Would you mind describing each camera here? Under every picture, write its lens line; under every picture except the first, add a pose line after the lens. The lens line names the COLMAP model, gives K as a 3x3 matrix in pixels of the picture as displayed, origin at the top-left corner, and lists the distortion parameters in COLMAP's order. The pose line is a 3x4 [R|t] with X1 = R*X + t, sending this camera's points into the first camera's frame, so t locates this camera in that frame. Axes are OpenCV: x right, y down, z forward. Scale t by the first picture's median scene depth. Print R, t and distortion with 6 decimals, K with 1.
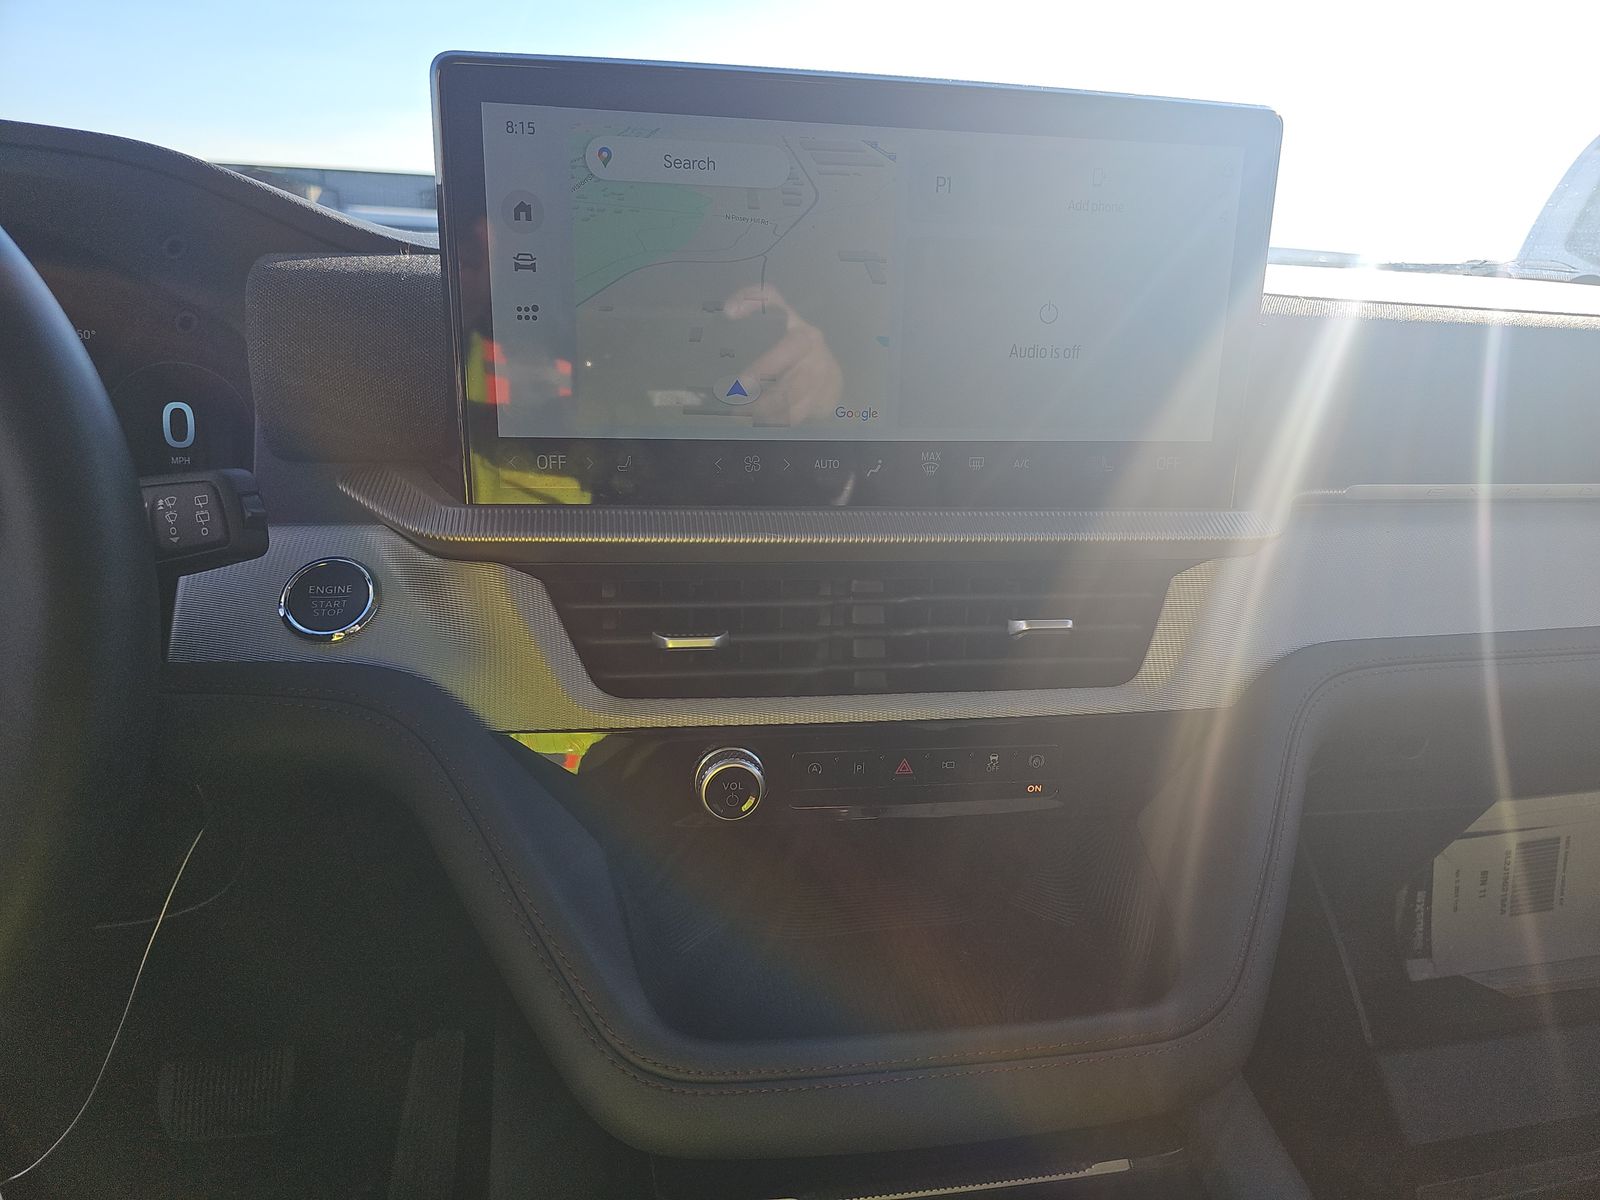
lens RADIAL K [[1074.1, 0, 798.6], [0, 1074.1, 600.4], [0, 0, 1]] dist [-0.003493, -0.005216]
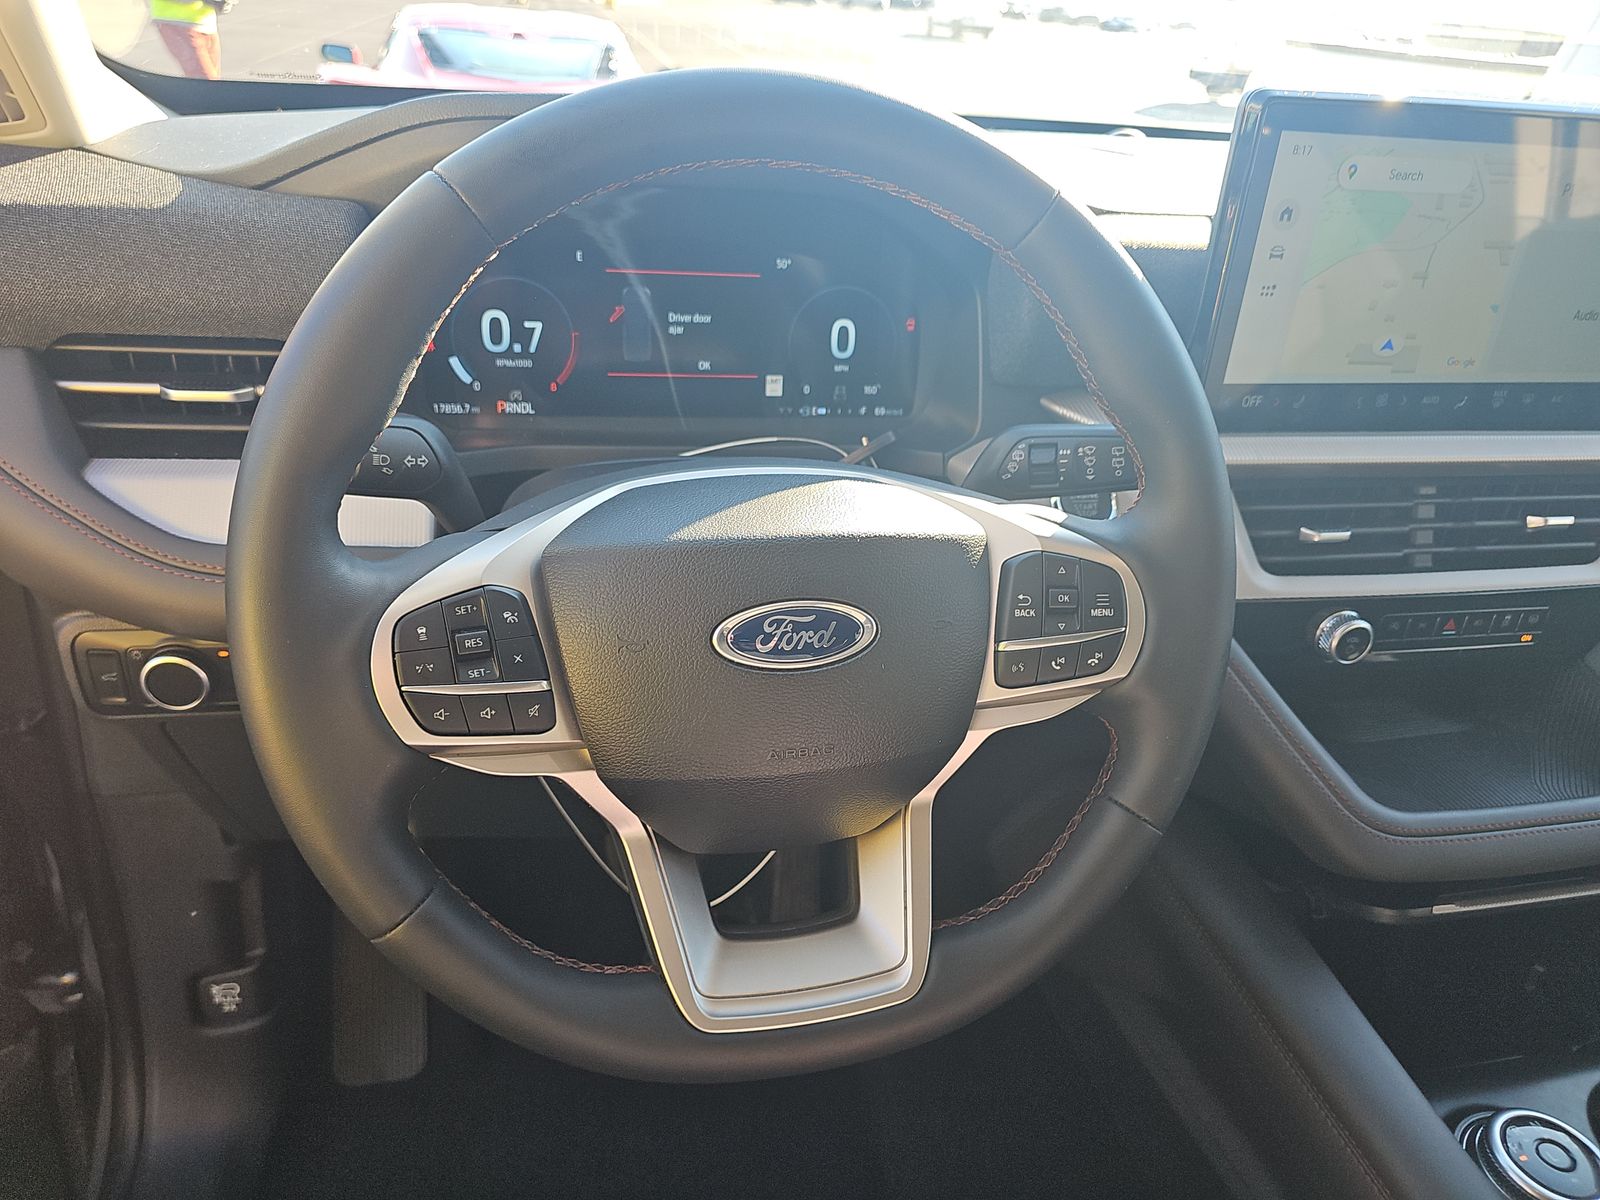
lens RADIAL K [[1074.1, 0, 801.0], [0, 1074.1, 600.3], [0, 0, 1]] dist [-0.003493, -0.005216]
pose [[0.999266, 0.009310, 0.037160, -0.861898], [-0.016451, 0.980312, 0.196766, -0.144146], [-0.034596, -0.197233, 0.979746, -0.337978]]
